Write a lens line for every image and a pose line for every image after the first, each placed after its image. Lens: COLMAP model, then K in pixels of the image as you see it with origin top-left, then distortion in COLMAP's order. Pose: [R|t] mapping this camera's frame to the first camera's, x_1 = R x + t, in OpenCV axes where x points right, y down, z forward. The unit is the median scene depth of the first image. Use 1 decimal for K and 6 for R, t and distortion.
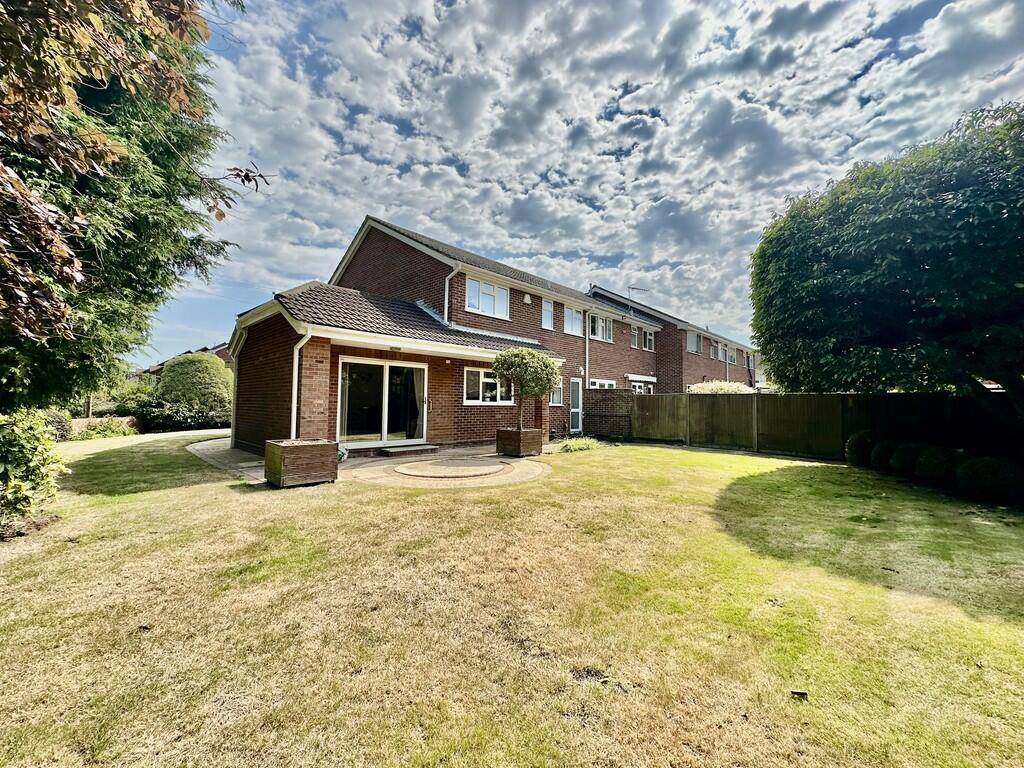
lens RADIAL K [[408.5, 0, 513.2], [0, 408.5, 383.2], [0, 0, 1]] dist [0.000456, 0.000050]
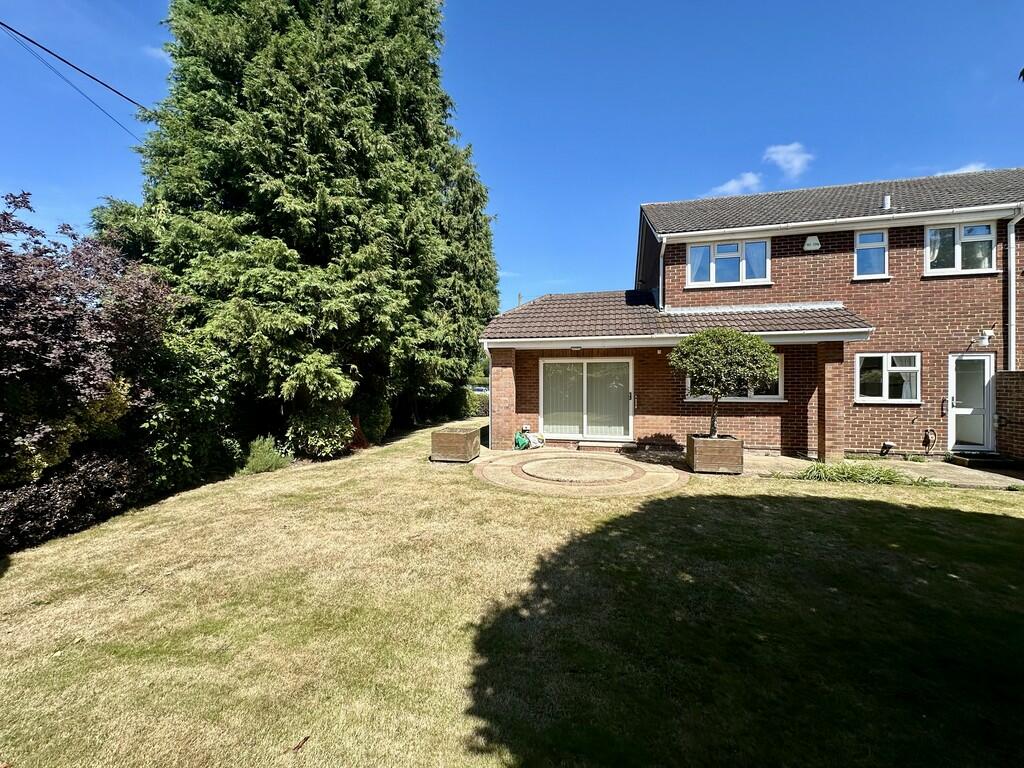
lens RADIAL K [[408.5, 0, 513.2], [0, 408.5, 383.2], [0, 0, 1]] dist [0.000456, 0.000050]
pose [[0.501251, -0.010428, -0.865239, 1.090229], [0.049605, 0.998629, 0.016701, -0.039231], [0.863879, -0.051291, 0.501082, 0.682185]]
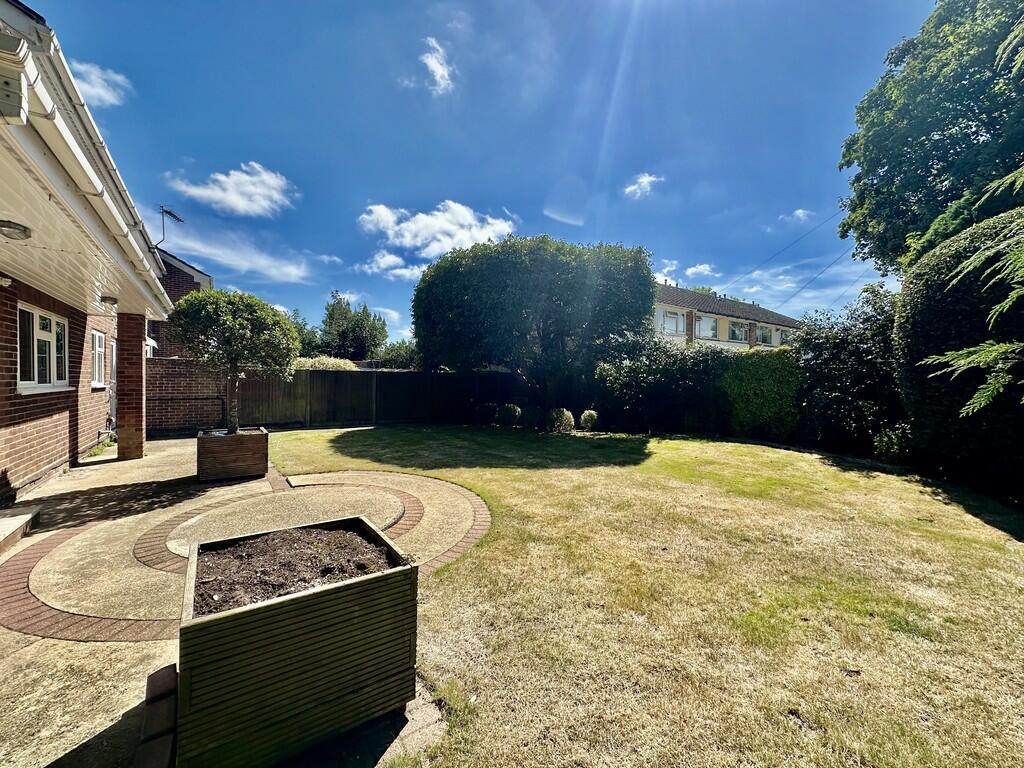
lens RADIAL K [[408.5, 0, 513.2], [0, 408.5, 383.2], [0, 0, 1]] dist [0.000456, 0.000050]
pose [[0.178102, -0.020573, 0.983797, -1.091074], [-0.054302, 0.998052, 0.030701, 0.008385], [-0.982513, -0.058890, 0.176638, 1.134940]]
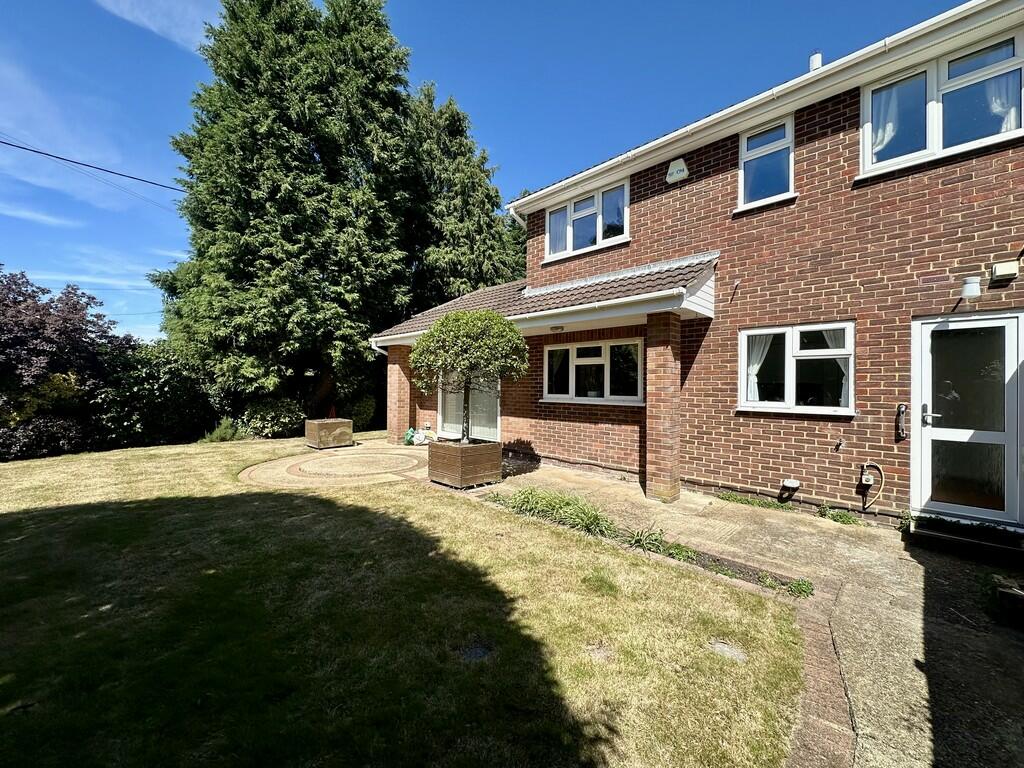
lens RADIAL K [[409.9, 0, 510.0], [0, 409.9, 382.5], [0, 0, 1]] dist [-0.000103, 0.000198]
pose [[-0.020122, -0.019478, -0.999608, 1.444561], [0.040489, 0.998974, -0.020280, 0.083947], [0.998977, -0.040881, -0.019313, 2.425443]]
